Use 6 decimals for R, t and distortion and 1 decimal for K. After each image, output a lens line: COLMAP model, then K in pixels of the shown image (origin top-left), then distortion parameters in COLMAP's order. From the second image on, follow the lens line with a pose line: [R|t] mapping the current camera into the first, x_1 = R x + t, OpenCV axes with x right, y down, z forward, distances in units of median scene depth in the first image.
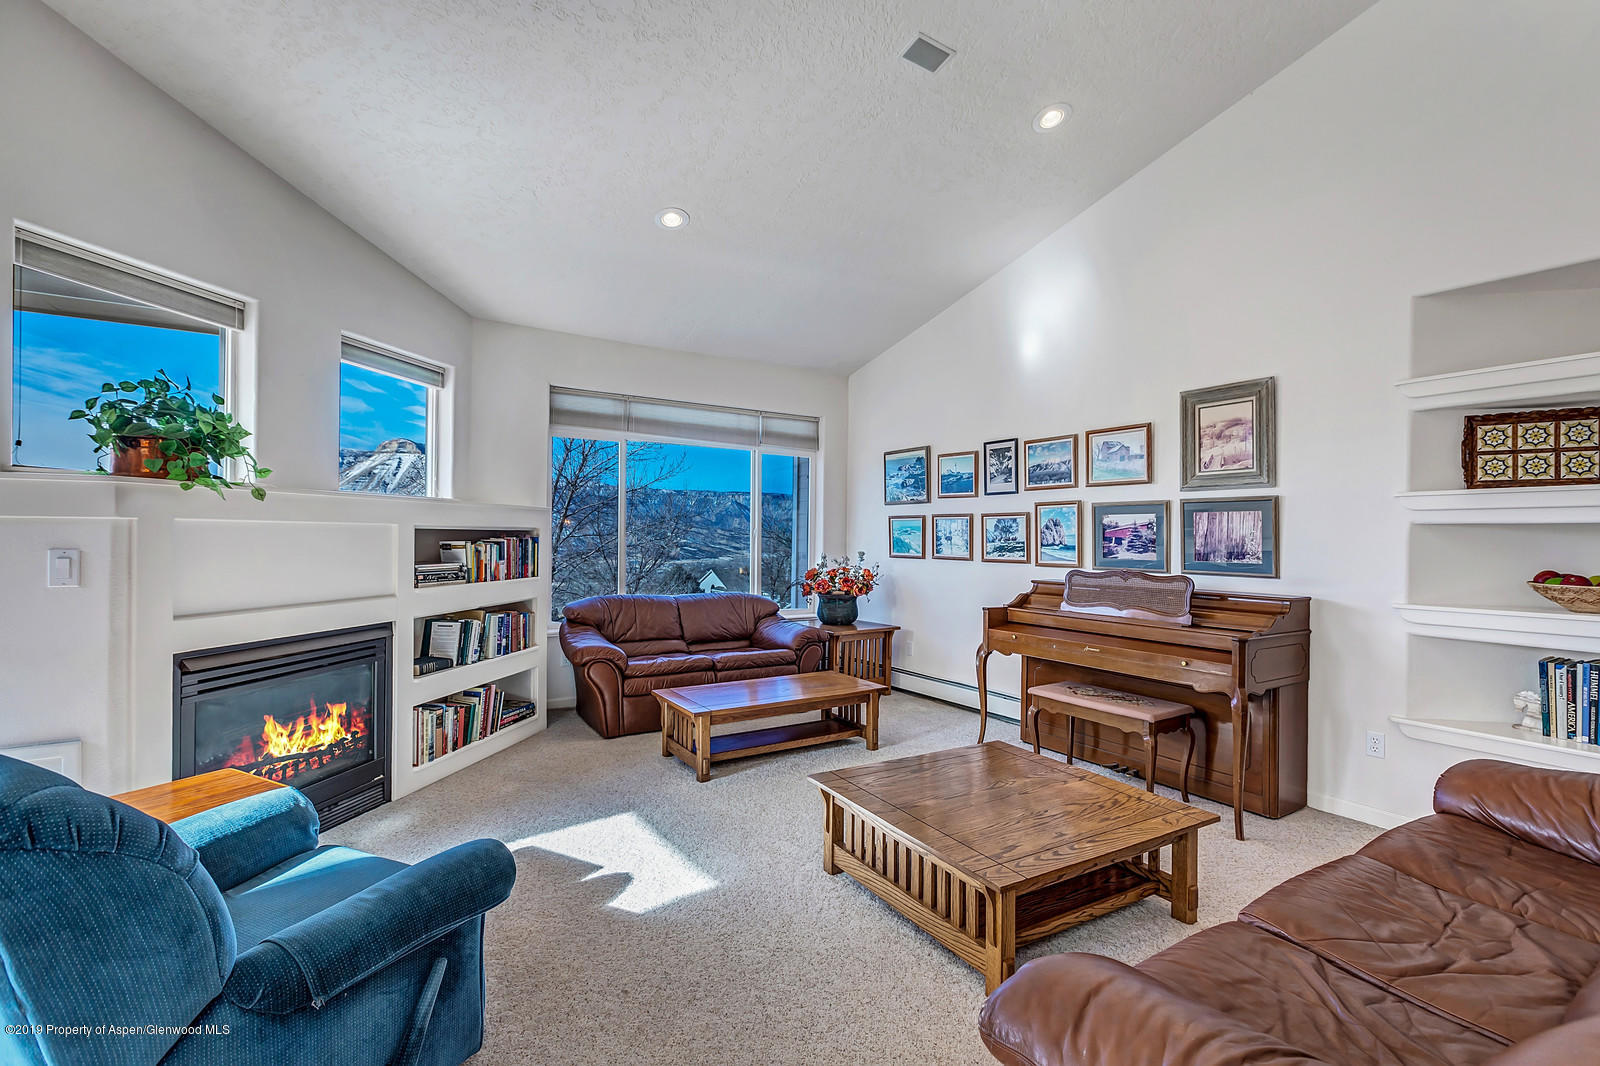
lens RADIAL K [[714.0, 0, 799.9], [0, 714.0, 529.5], [0, 0, 1]] dist [0.000499, 0.000206]
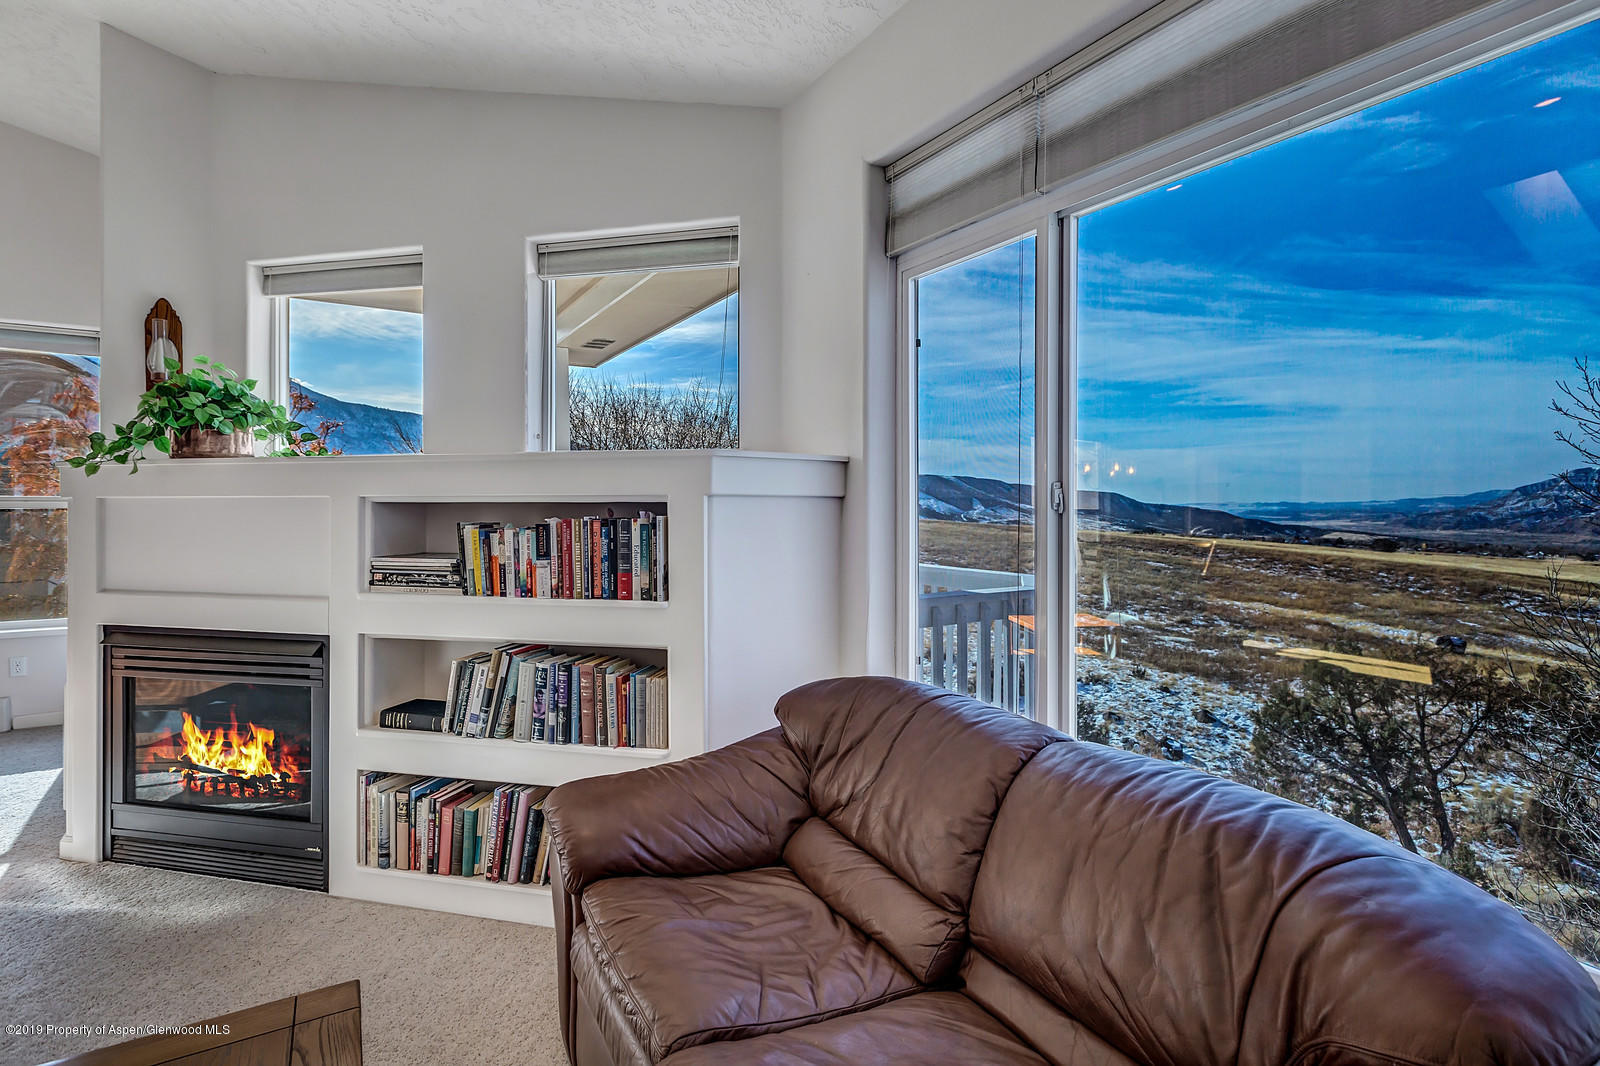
lens RADIAL K [[807.6, 0, 800.0], [0, 807.6, 529.8], [0, 0, 1]] dist [-0.022793, -0.001098]
pose [[0.002914, -0.005578, -0.999980, 0.203507], [0.000582, 0.999984, -0.005576, 0.030680], [0.999996, -0.000565, 0.002917, 1.438378]]
